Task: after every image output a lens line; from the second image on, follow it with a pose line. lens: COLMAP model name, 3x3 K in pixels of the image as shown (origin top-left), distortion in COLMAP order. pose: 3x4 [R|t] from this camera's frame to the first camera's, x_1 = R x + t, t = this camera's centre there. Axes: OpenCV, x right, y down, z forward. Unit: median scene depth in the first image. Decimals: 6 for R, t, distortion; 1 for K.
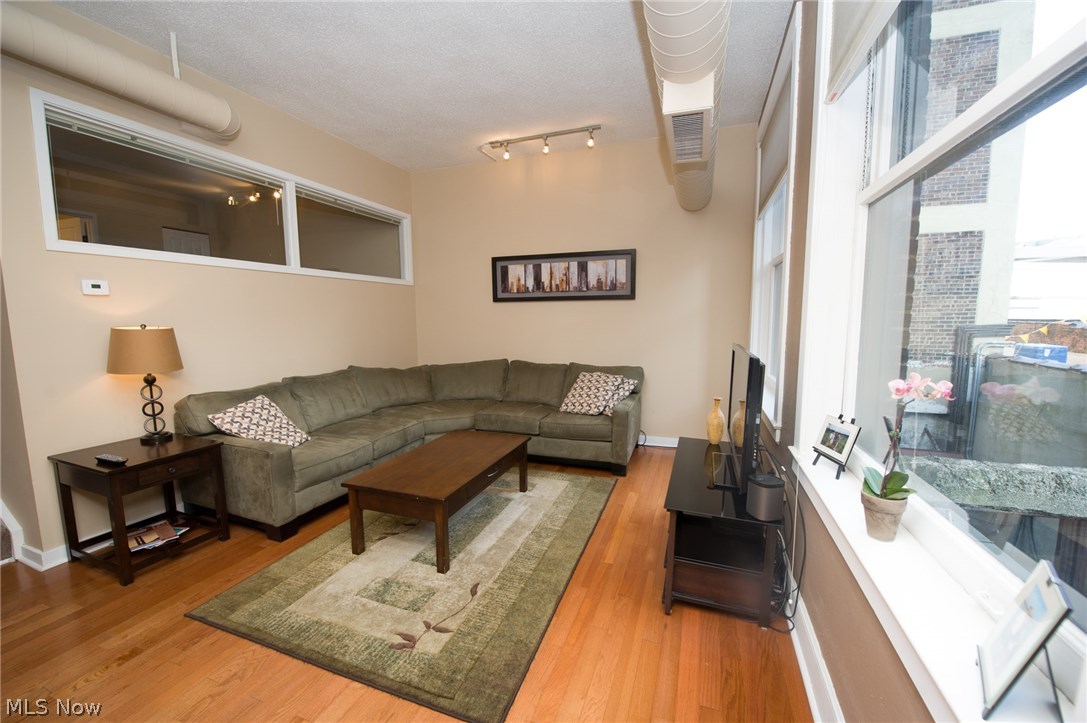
lens RADIAL K [[431.7, 0, 546.3], [0, 431.7, 367.9], [0, 0, 1]] dist [-0.015336, -0.003297]
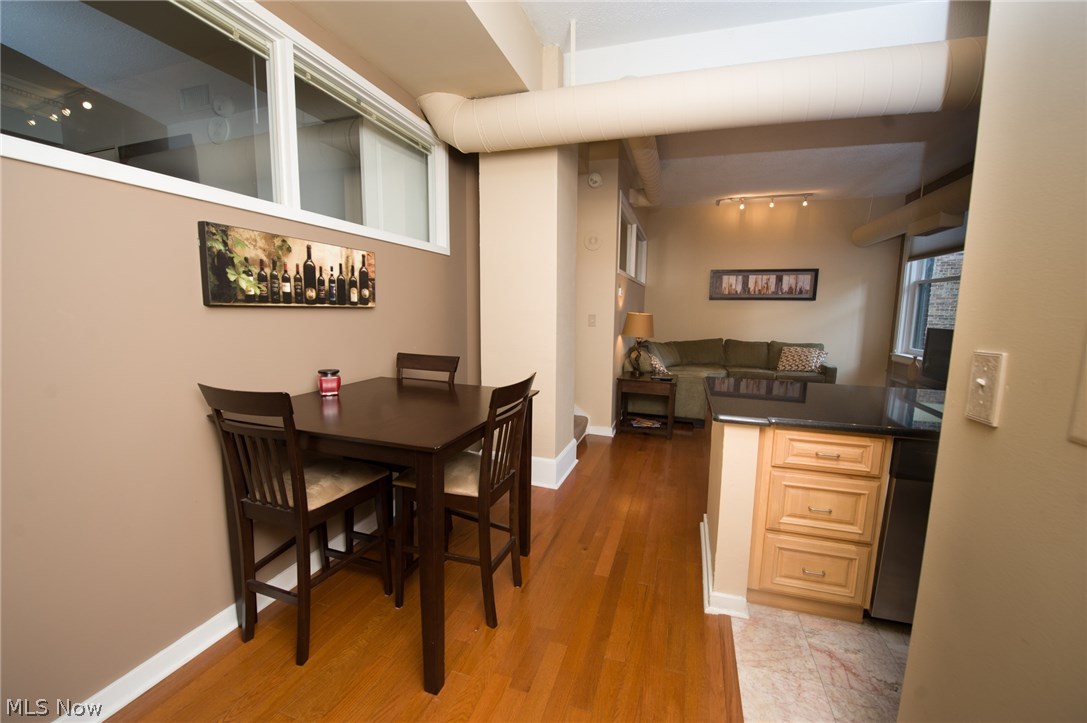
lens RADIAL K [[431.7, 0, 546.3], [0, 431.7, 367.9], [0, 0, 1]] dist [-0.015336, -0.003297]
pose [[0.999323, 0.011688, 0.034874, -1.155820], [-0.012401, 0.999717, 0.020294, 0.091345], [-0.034627, -0.020713, 0.999186, -0.736605]]
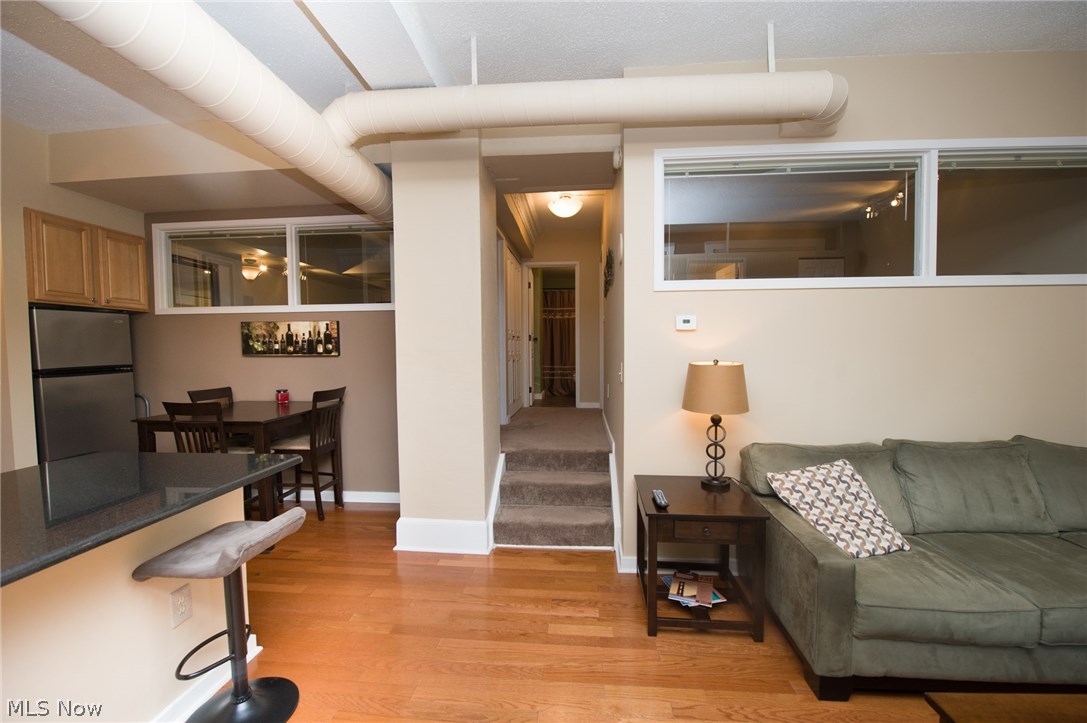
lens RADIAL K [[431.7, 0, 546.3], [0, 431.7, 367.9], [0, 0, 1]] dist [-0.015336, -0.003297]
pose [[0.257388, 0.046004, -0.965212, -0.109174], [-0.105602, 0.994223, 0.019226, -0.051093], [0.960520, 0.096980, 0.260759, 0.322497]]
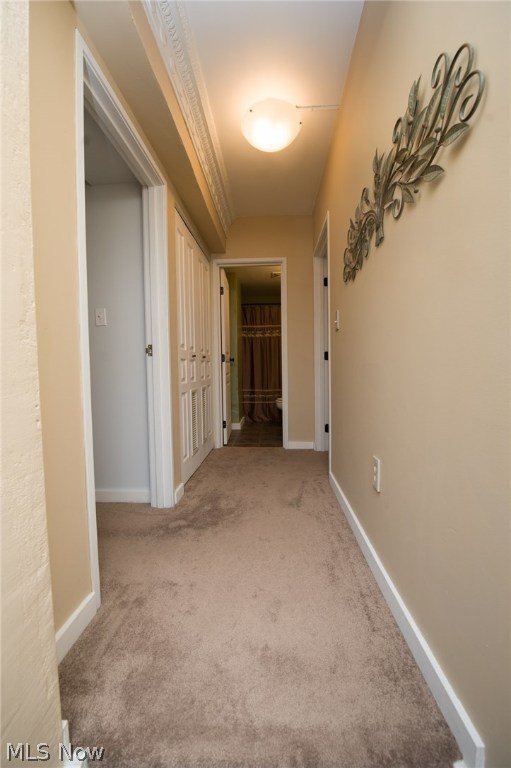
lens RADIAL K [[305.0, 0, 255.5], [0, 305.0, 384.0], [0, 0, 1]] dist [-0.015336, -0.003297]
pose [[0.277601, 0.052397, -0.959266, -0.958892], [-0.096965, 0.994941, 0.026285, -0.089869], [0.955791, 0.085718, 0.281277, 0.563861]]
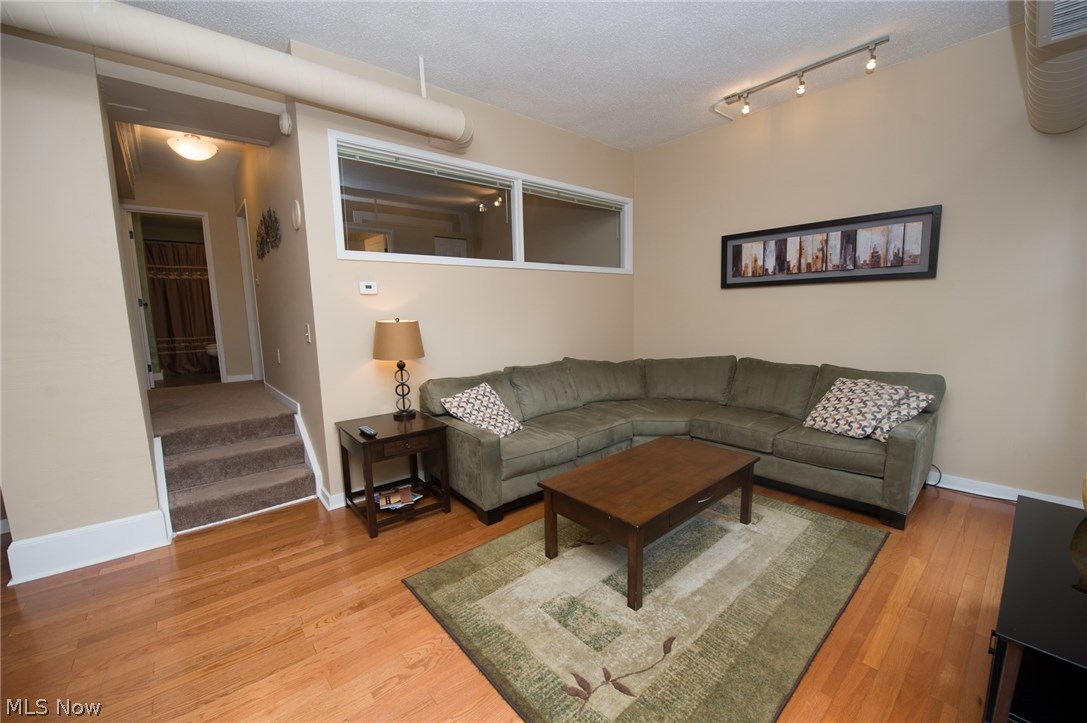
lens RADIAL K [[431.7, 0, 546.3], [0, 431.7, 367.9], [0, 0, 1]] dist [-0.015336, -0.003297]
pose [[0.871097, 0.051669, -0.488386, 0.000000], [-0.039295, 0.998595, 0.035560, -0.018840], [0.489537, -0.011785, 0.871903, 0.128444]]
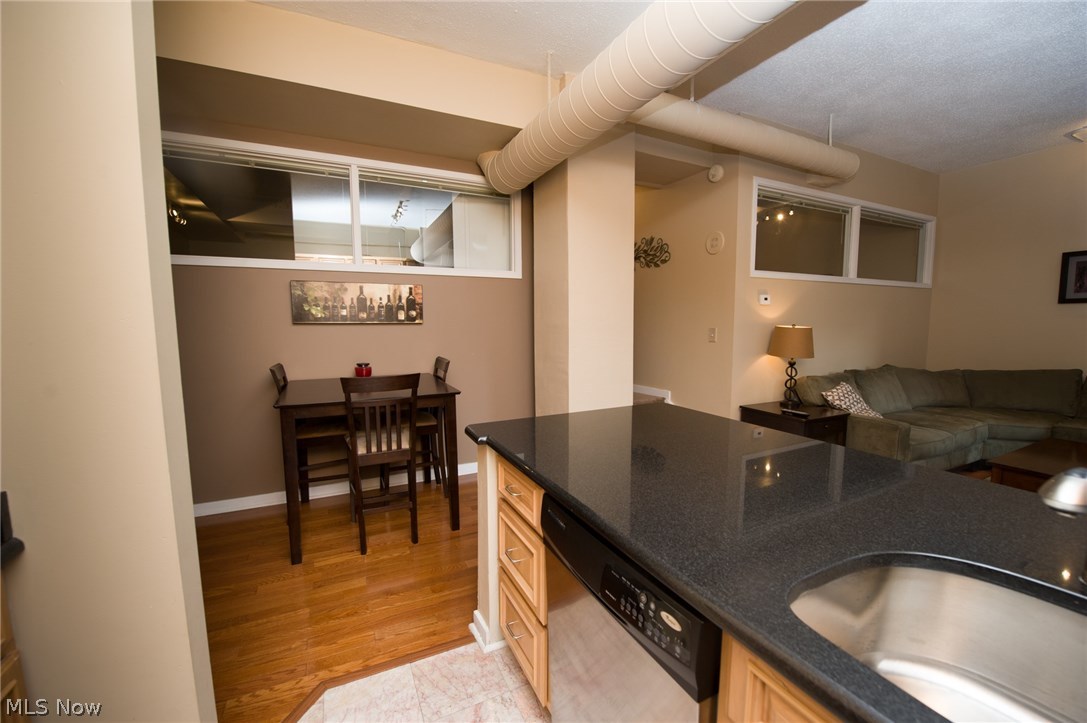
lens RADIAL K [[431.7, 0, 546.3], [0, 431.7, 367.9], [0, 0, 1]] dist [-0.015336, -0.003297]
pose [[0.718000, 0.075145, -0.691975, -0.429134], [-0.080113, 0.996470, 0.025086, 0.061759], [0.691417, 0.037424, 0.721486, -0.513787]]
